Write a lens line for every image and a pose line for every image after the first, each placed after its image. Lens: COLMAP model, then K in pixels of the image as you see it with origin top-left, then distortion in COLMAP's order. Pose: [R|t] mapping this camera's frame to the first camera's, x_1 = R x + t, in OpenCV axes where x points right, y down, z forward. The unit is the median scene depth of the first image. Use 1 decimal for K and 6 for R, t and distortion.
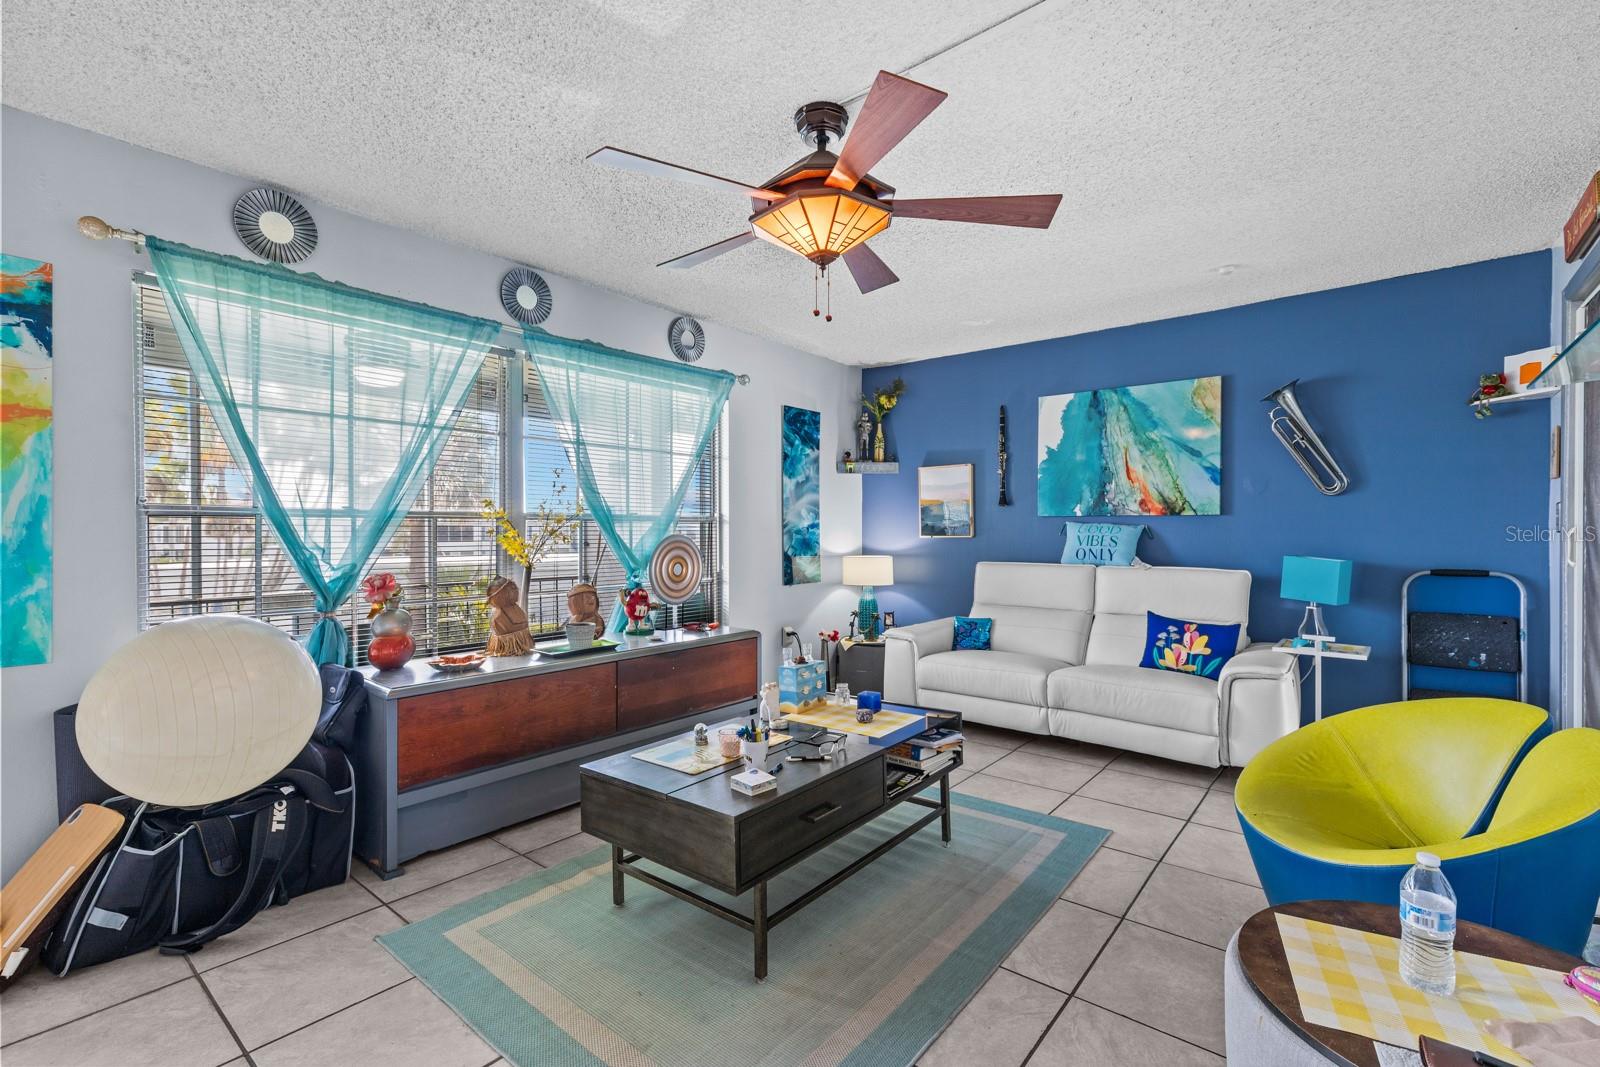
lens RADIAL K [[714.8, 0, 806.5], [0, 714.8, 532.8], [0, 0, 1]] dist [0.004452, 0.000182]
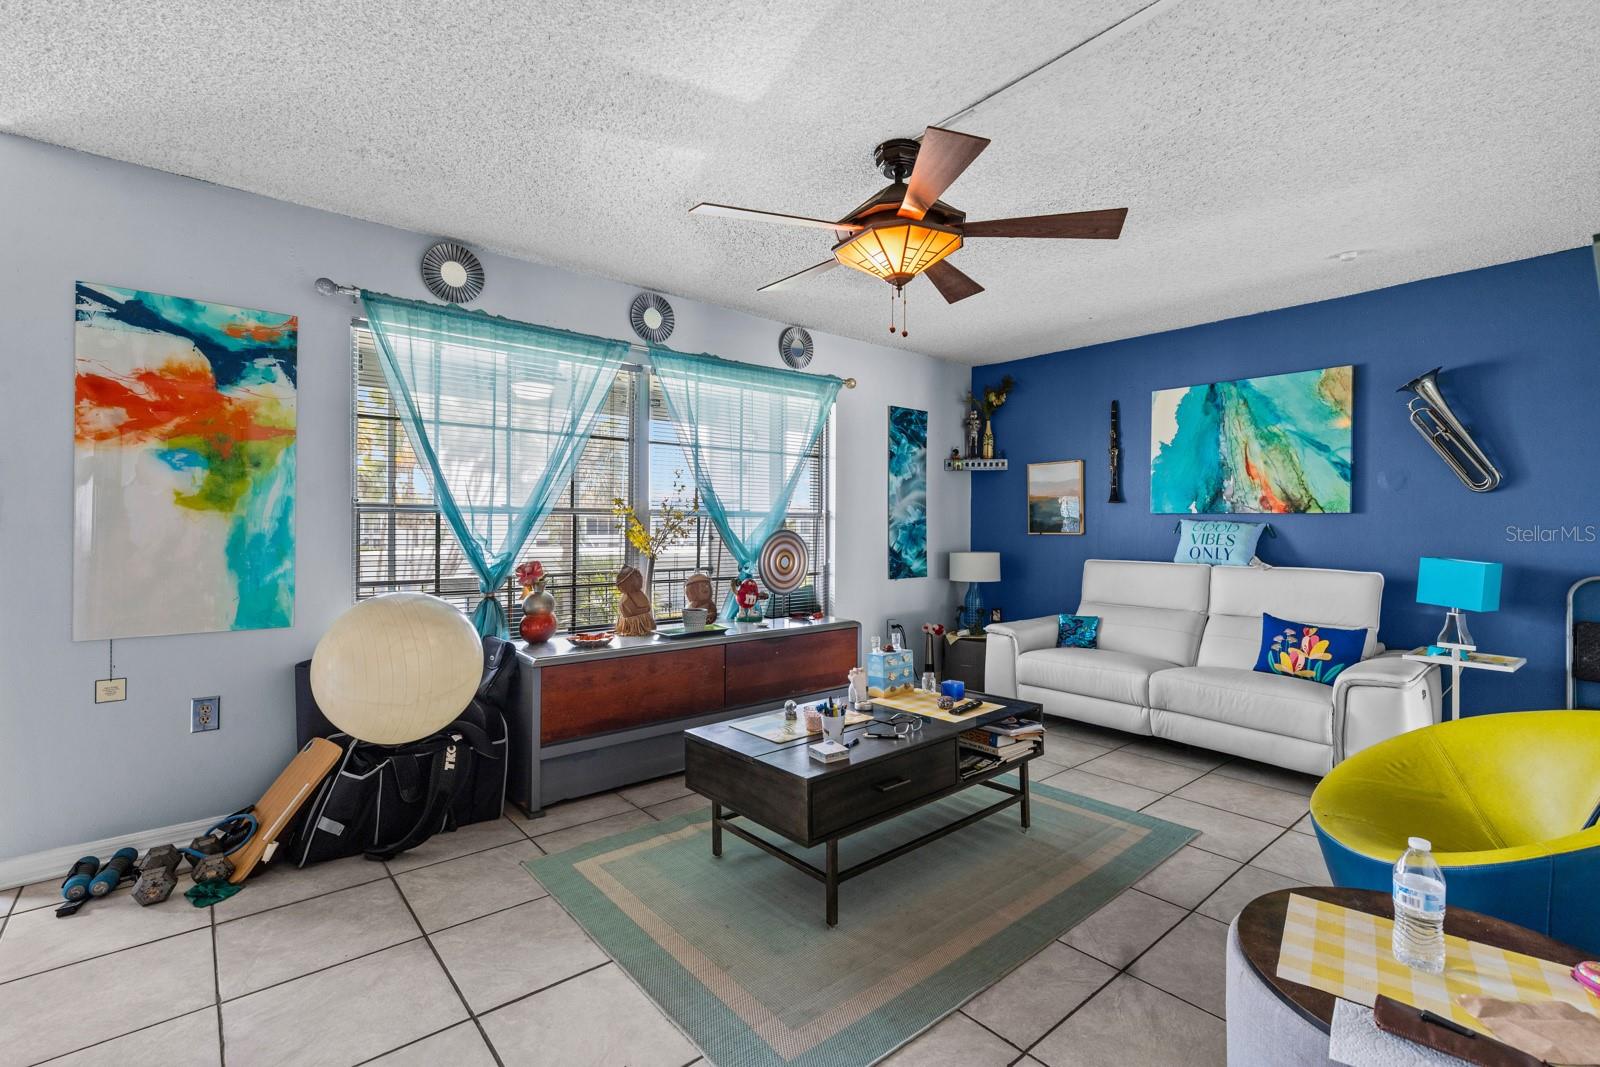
lens RADIAL K [[720.6, 0, 809.4], [0, 720.6, 522.6], [0, 0, 1]] dist [0.004887, -0.000012]
pose [[0.984221, 0.005529, -0.176858, 0.051025], [-0.006686, 0.999960, -0.005948, -0.002358], [0.176818, 0.007036, 0.984218, -0.066067]]
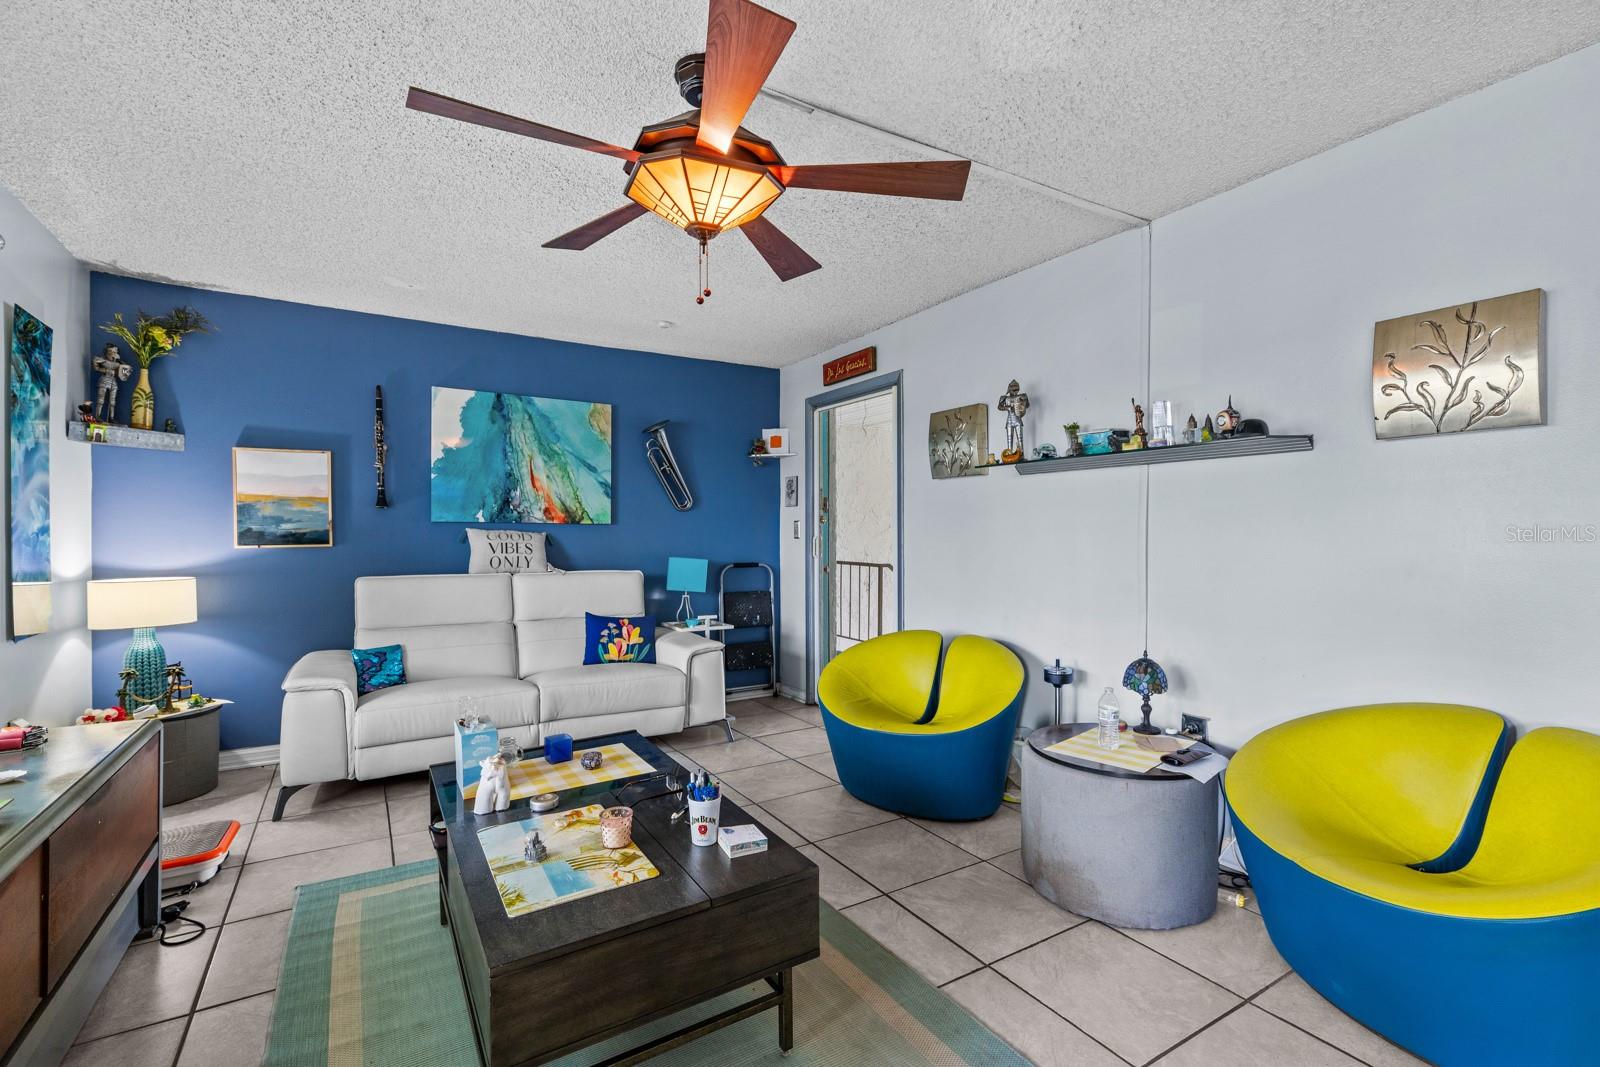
lens RADIAL K [[714.8, 0, 806.5], [0, 714.8, 532.8], [0, 0, 1]] dist [0.004452, 0.000182]
pose [[0.325754, 0.004343, 0.945445, -0.461934], [0.001962, 0.999984, -0.005269, -0.004463], [-0.945452, 0.003571, 0.325741, 0.356135]]
